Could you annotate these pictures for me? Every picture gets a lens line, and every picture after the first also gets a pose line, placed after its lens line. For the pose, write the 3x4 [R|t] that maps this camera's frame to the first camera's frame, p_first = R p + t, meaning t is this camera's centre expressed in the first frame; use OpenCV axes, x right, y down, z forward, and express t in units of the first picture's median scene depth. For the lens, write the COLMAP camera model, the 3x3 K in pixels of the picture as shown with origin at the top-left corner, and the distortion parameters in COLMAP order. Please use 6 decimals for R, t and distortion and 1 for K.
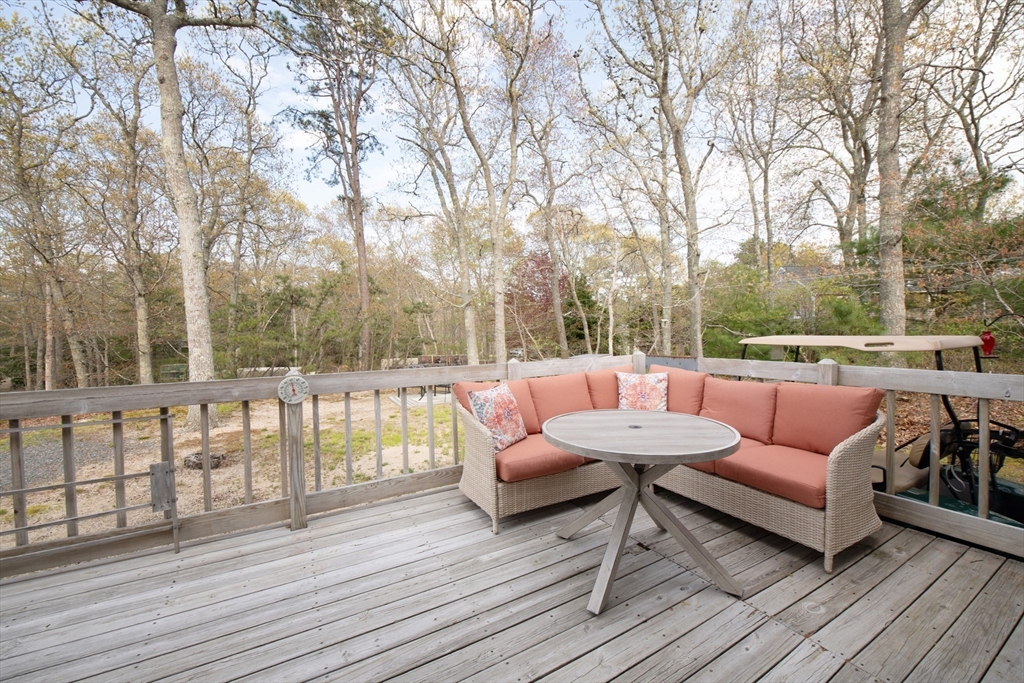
lens RADIAL K [[391.9, 0, 512.0], [0, 391.9, 341.5], [0, 0, 1]] dist [-0.020413, -0.000107]
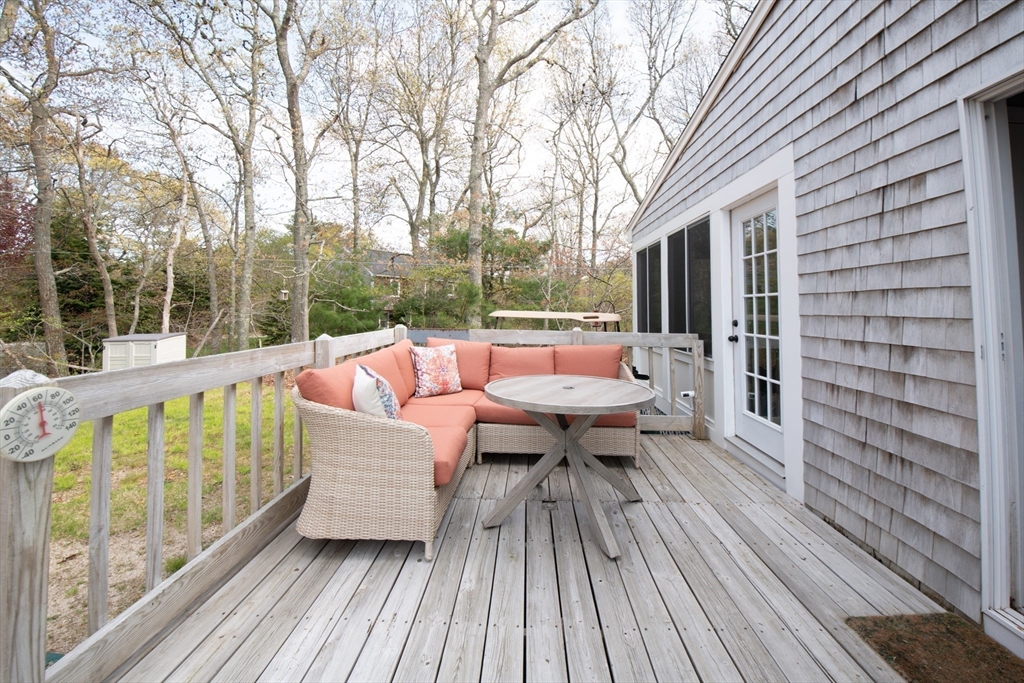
lens RADIAL K [[427.0, 0, 509.4], [0, 427.0, 285.9], [0, 0, 1]] dist [-0.018319, -0.000140]
pose [[0.532507, 0.070077, 0.843520, -0.481411], [-0.005877, 0.996849, -0.079105, 0.014253], [-0.846405, 0.037167, 0.531241, 0.279676]]
